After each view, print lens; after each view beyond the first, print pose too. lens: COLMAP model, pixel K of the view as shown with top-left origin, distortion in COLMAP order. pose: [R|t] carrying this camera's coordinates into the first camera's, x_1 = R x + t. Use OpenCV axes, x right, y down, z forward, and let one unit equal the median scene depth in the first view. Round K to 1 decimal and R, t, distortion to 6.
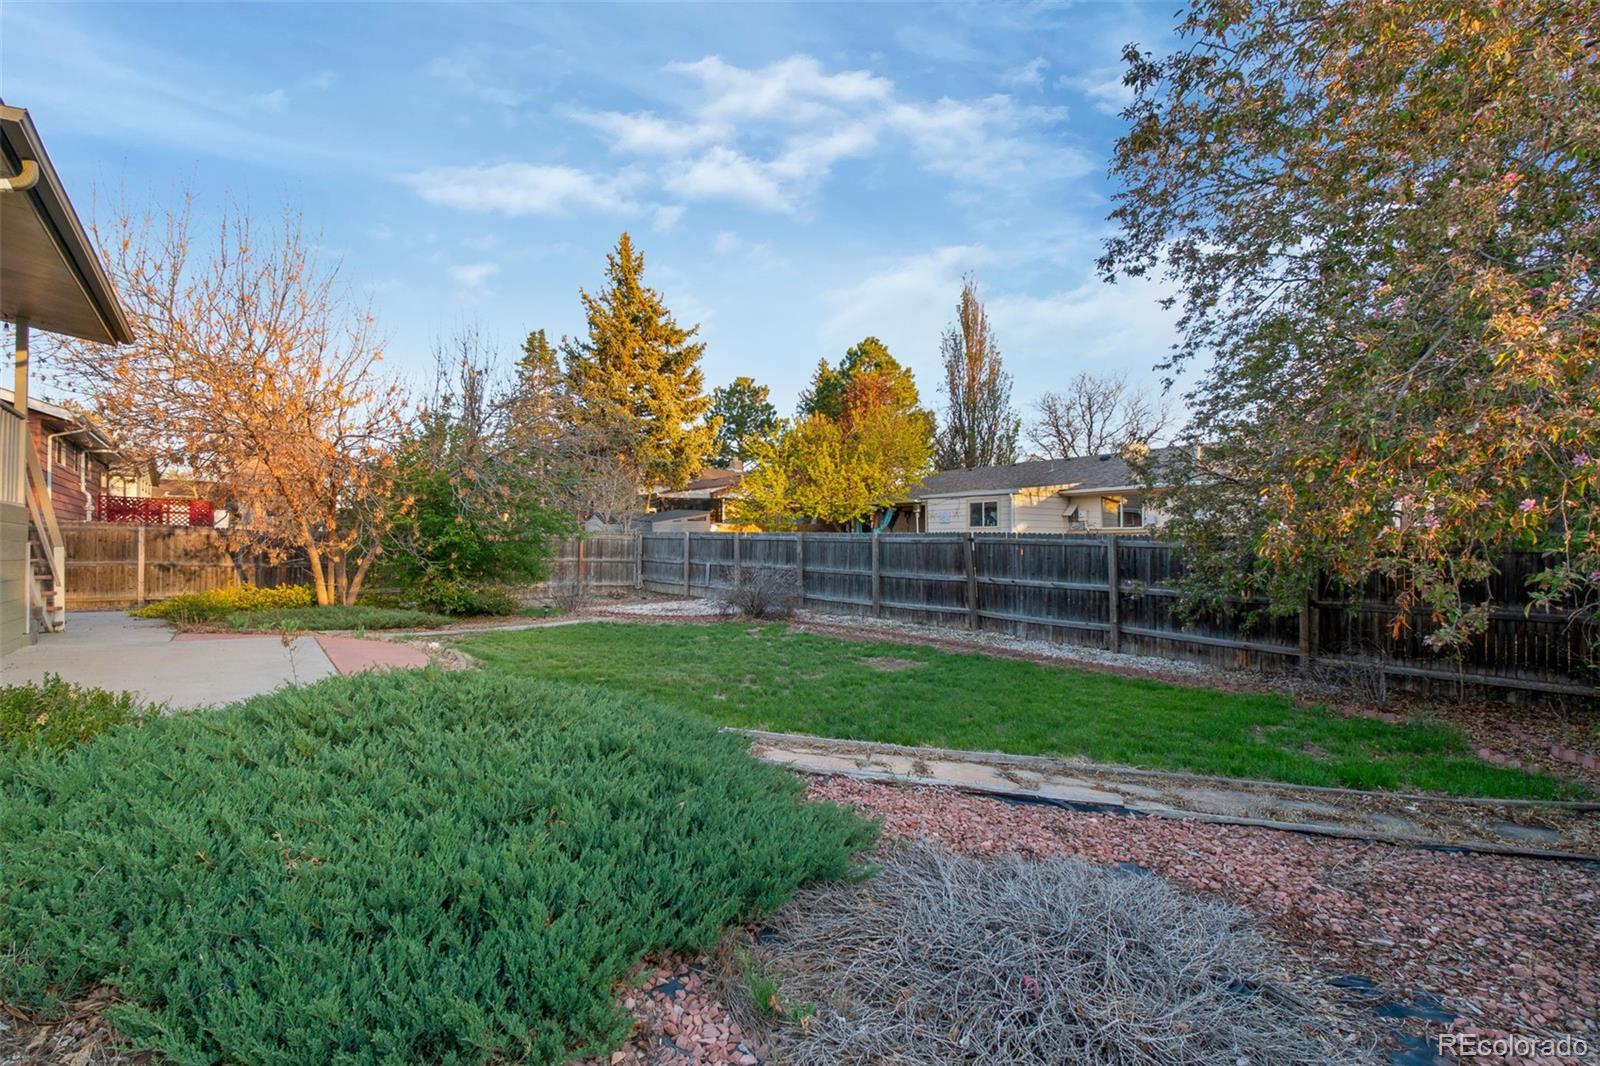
lens RADIAL K [[707.5, 0, 790.4], [0, 707.5, 549.4], [0, 0, 1]] dist [-0.000306, 0.000192]
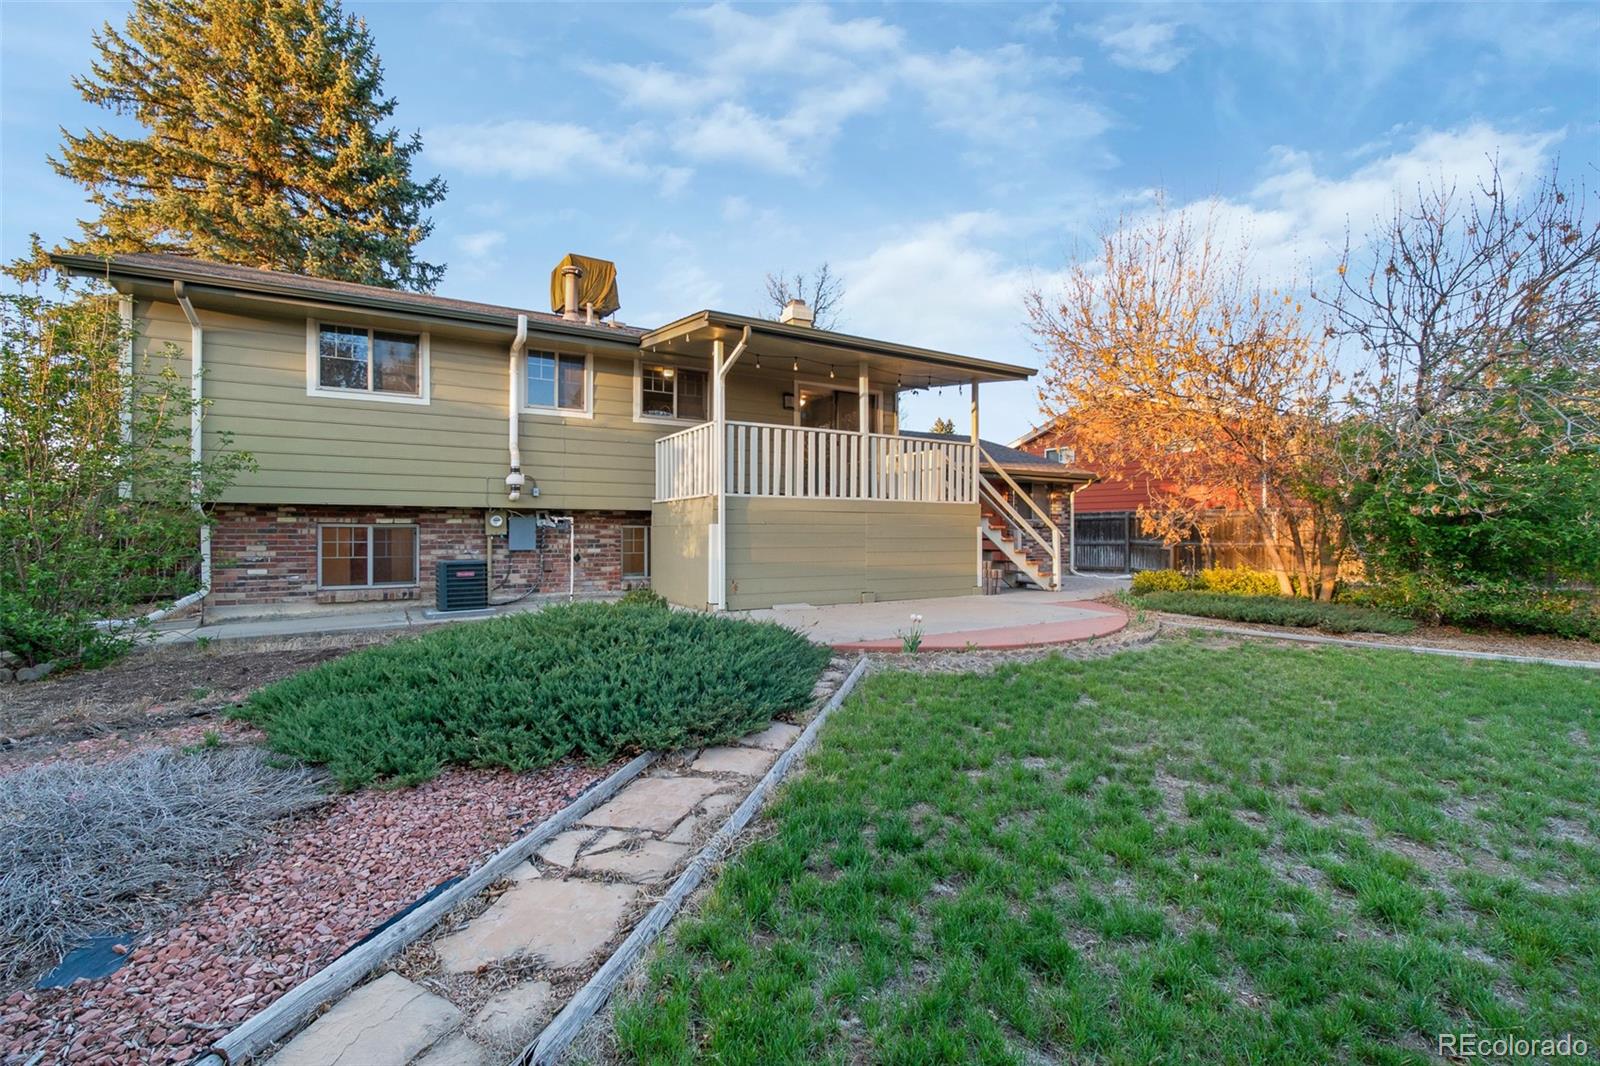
lens RADIAL K [[707.5, 0, 790.4], [0, 707.5, 549.4], [0, 0, 1]] dist [-0.000306, 0.000192]
pose [[-0.110136, 0.016337, -0.993782, 0.237820], [0.002403, 0.999866, 0.016171, 0.007165], [0.993914, -0.000607, -0.110160, 0.385847]]
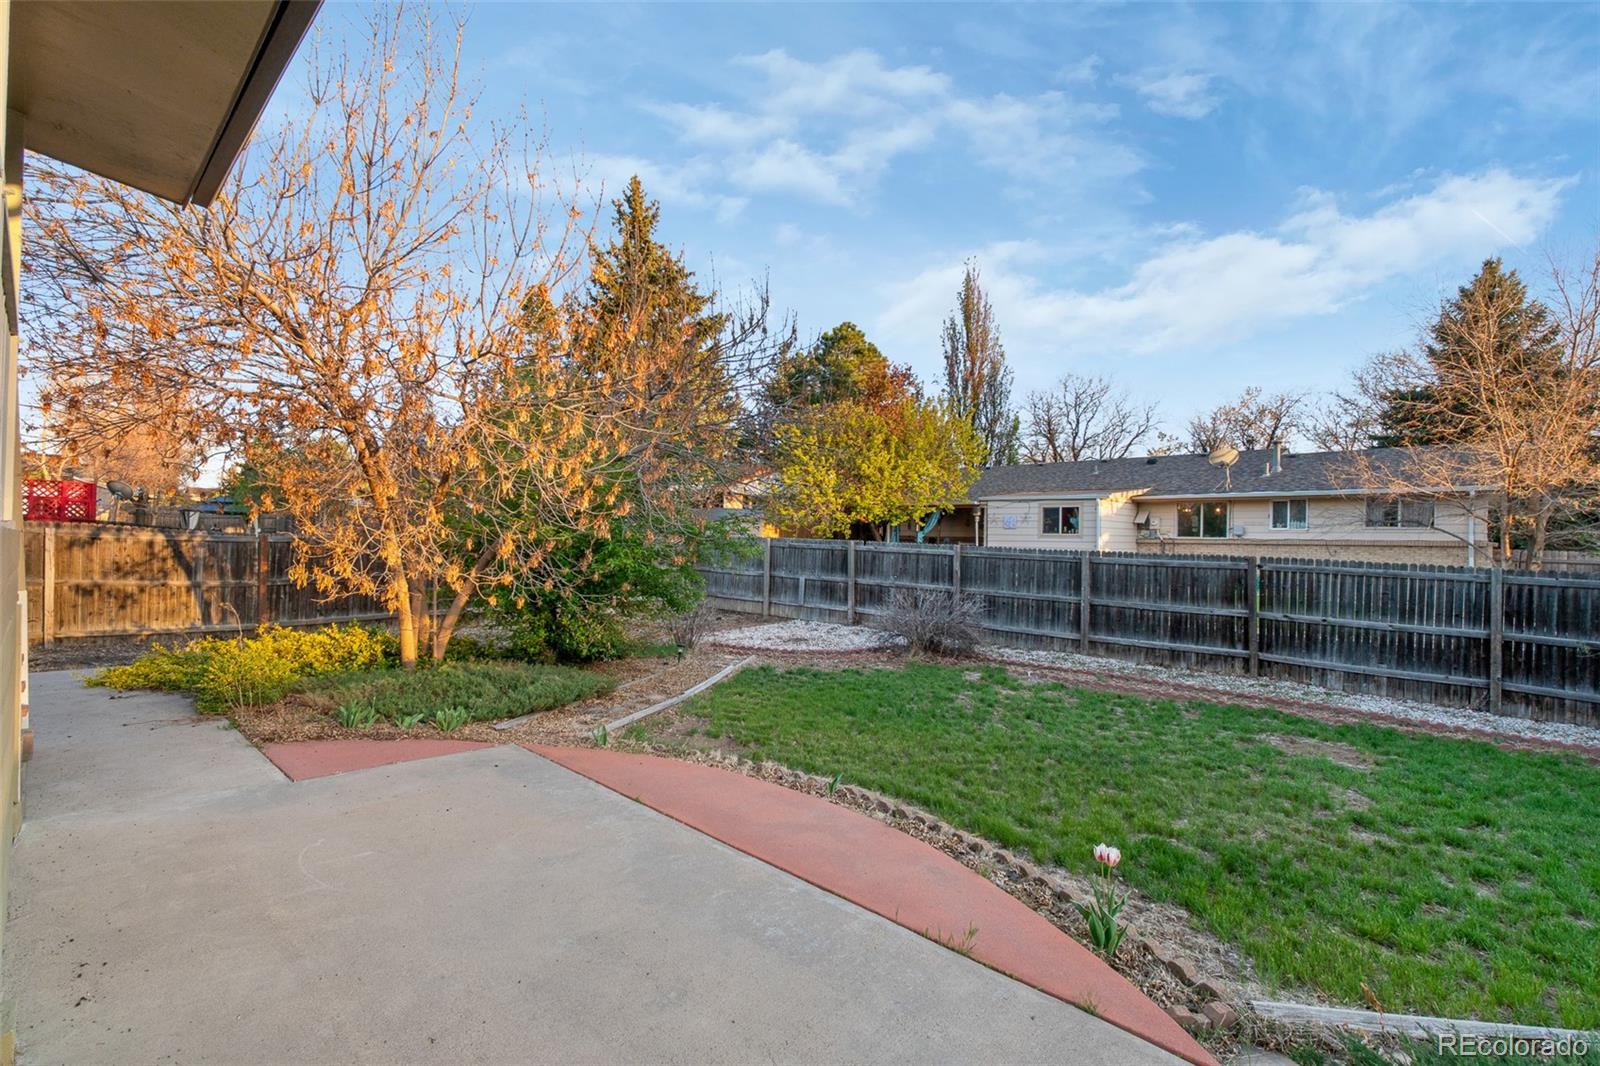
lens RADIAL K [[713.8, 0, 795.7], [0, 713.8, 553.6], [0, 0, 1]] dist [-0.000863, 0.000269]
pose [[0.988545, 0.010835, 0.150539, -0.325362], [-0.013708, 0.999743, 0.018056, -0.029747], [-0.150304, -0.019913, 0.988439, 0.233280]]
